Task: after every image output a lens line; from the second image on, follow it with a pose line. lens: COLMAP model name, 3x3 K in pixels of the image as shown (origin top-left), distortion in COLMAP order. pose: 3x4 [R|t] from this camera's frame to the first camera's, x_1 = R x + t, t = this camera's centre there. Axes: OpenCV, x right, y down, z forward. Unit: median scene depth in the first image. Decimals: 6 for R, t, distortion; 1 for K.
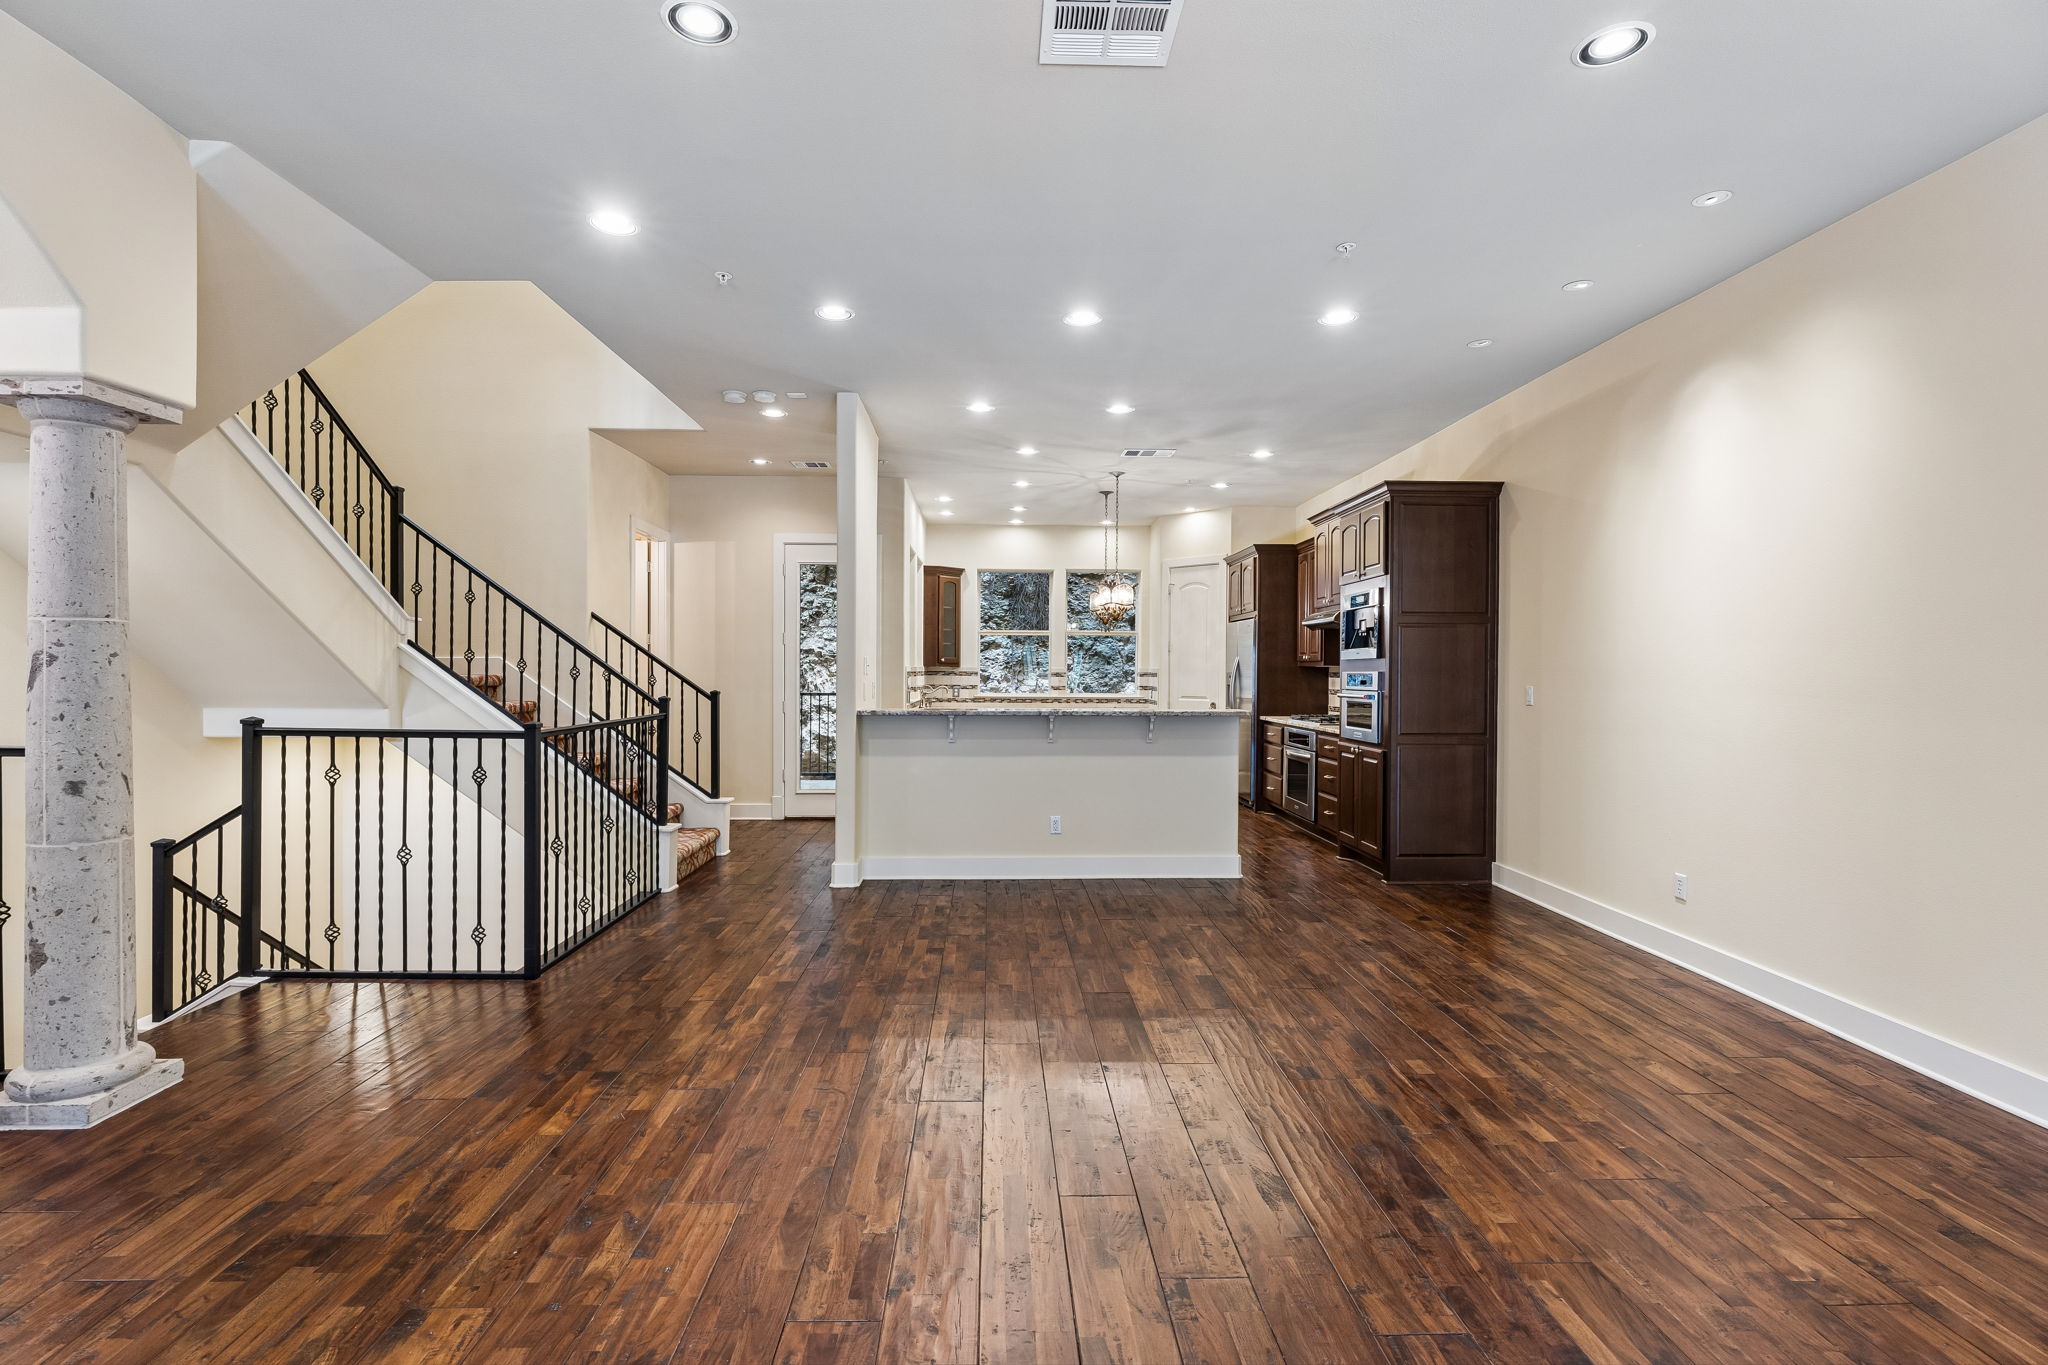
lens RADIAL K [[958.9, 0, 1018.9], [0, 958.9, 677.0], [0, 0, 1]] dist [0.000017, -0.000175]
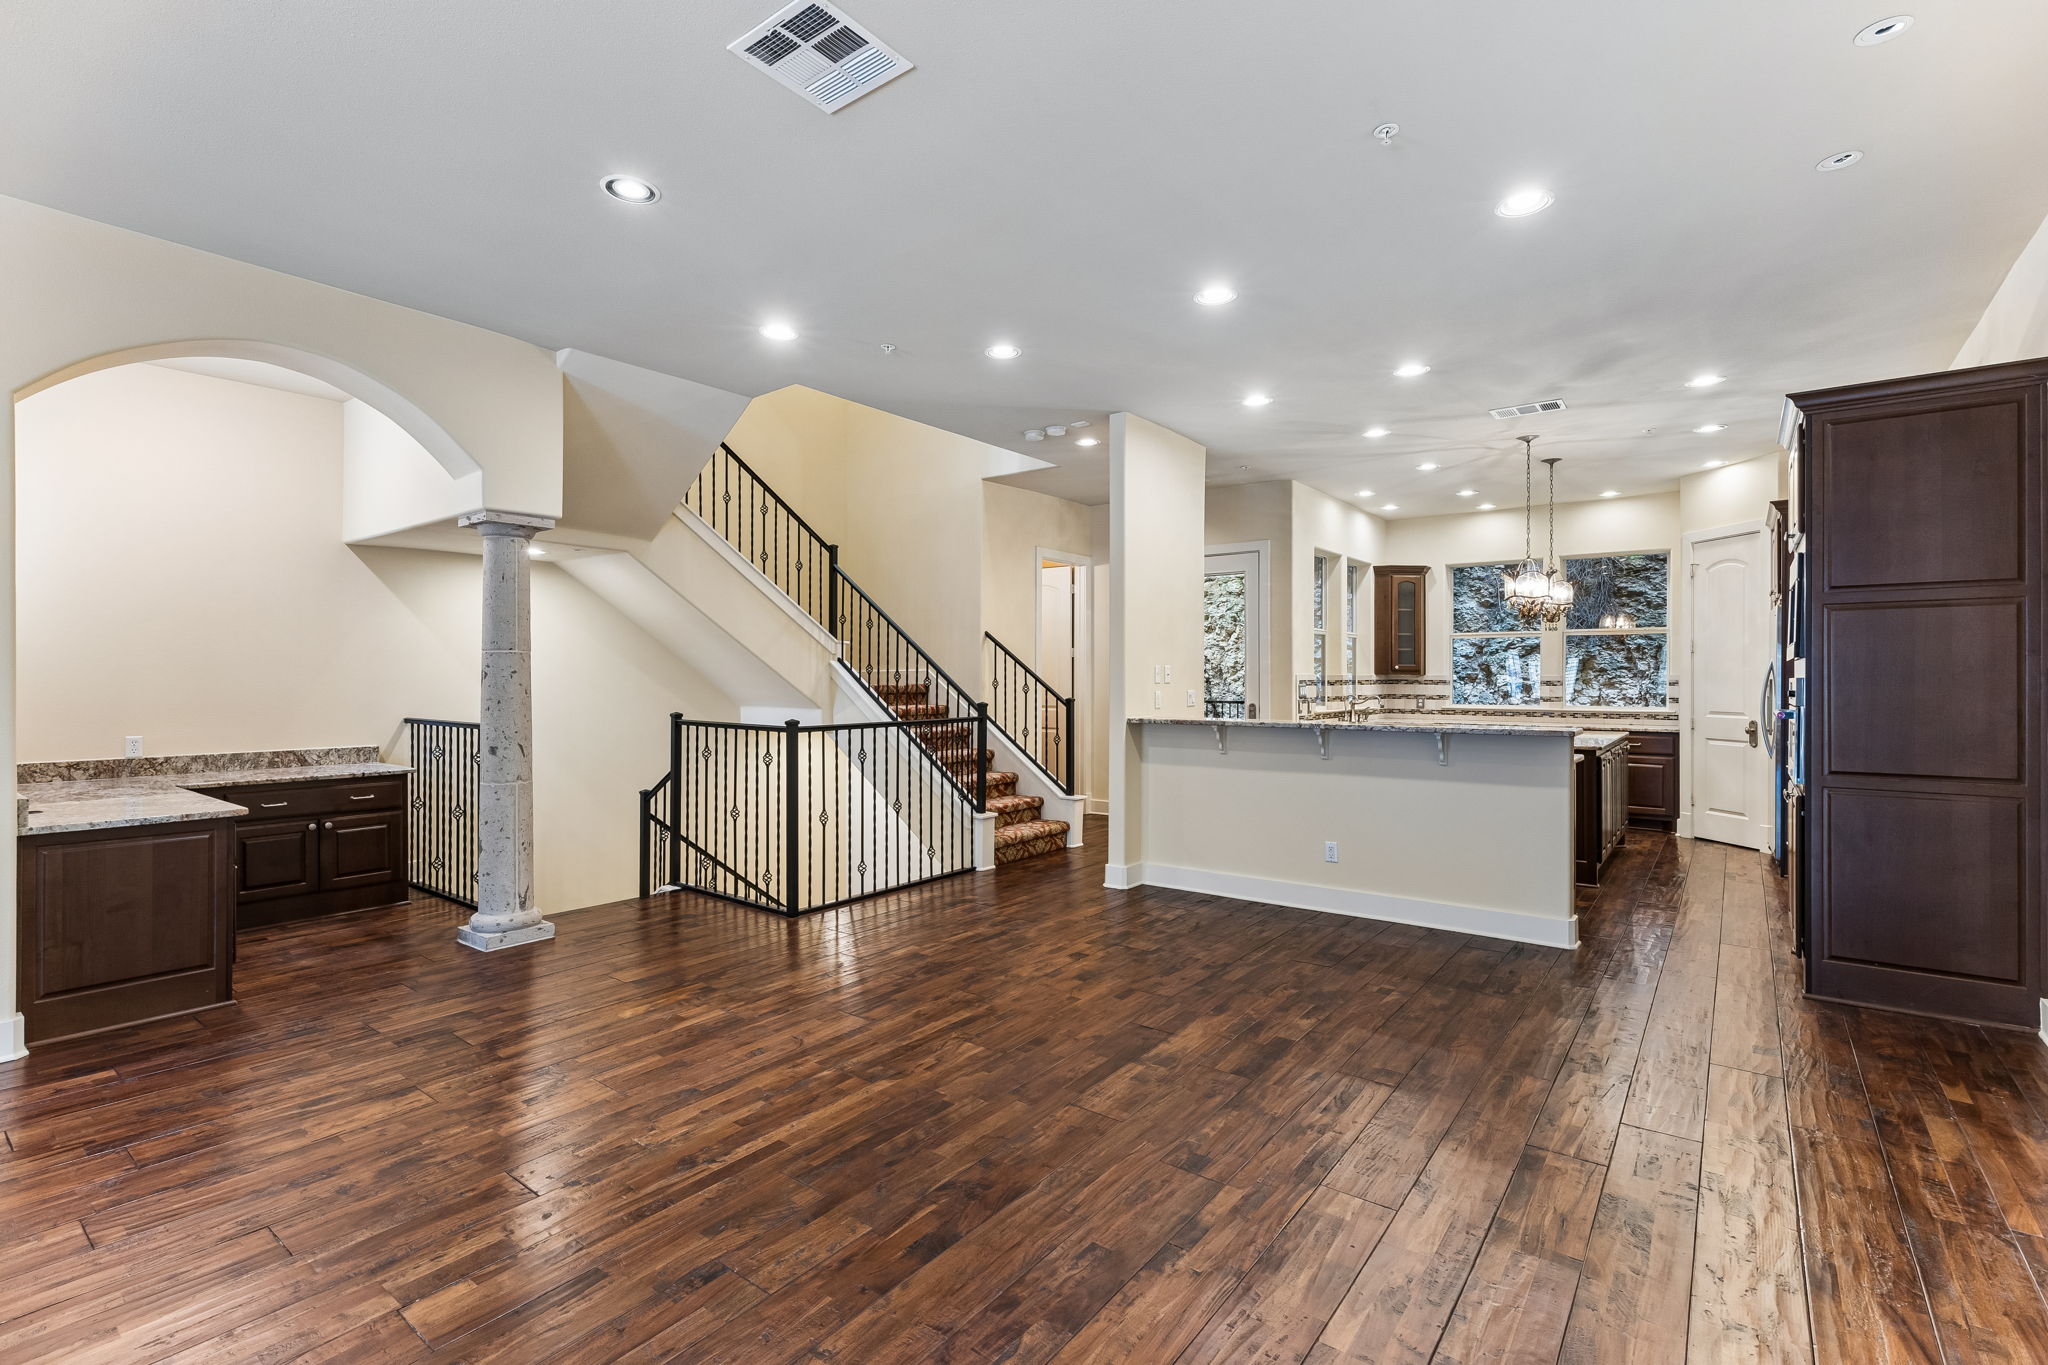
lens RADIAL K [[933.6, 0, 1019.0], [0, 933.6, 676.5], [0, 0, 1]] dist [0.000684, 0.000613]
pose [[0.772370, -0.006299, -0.635141, 0.386307], [-0.000462, 0.999945, -0.010478, 0.000538], [0.635173, 0.008387, 0.772325, 0.152476]]
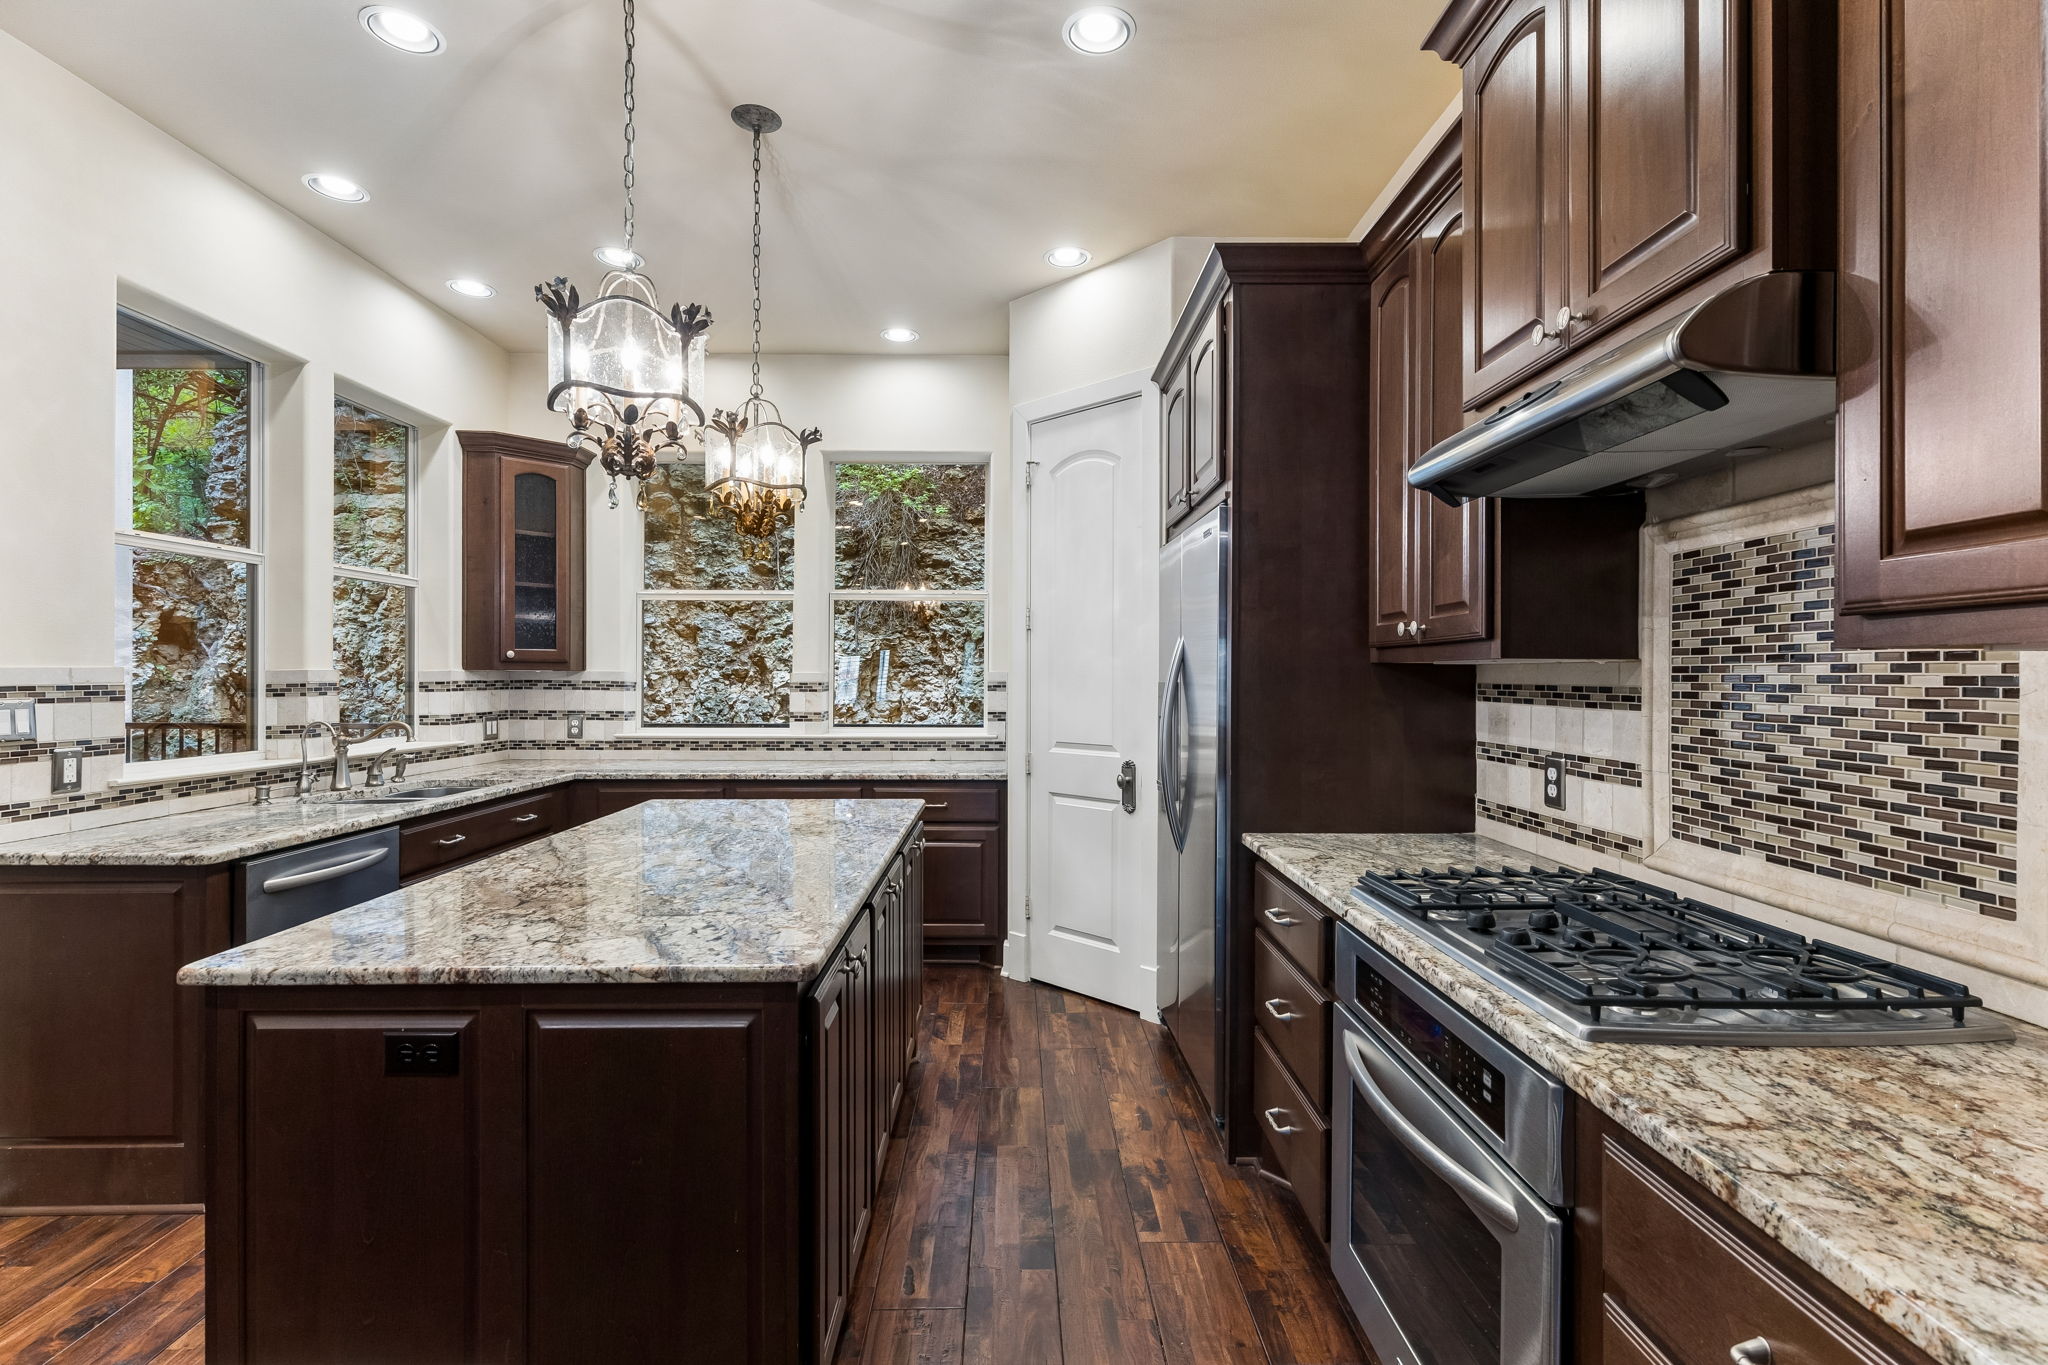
lens RADIAL K [[933.6, 0, 1019.0], [0, 933.6, 676.5], [0, 0, 1]] dist [0.000684, 0.000613]
pose [[0.999702, -0.004090, -0.024061, 0.291469], [0.003970, 0.999979, -0.005034, -0.009375], [0.024081, 0.004937, 0.999698, 1.092228]]
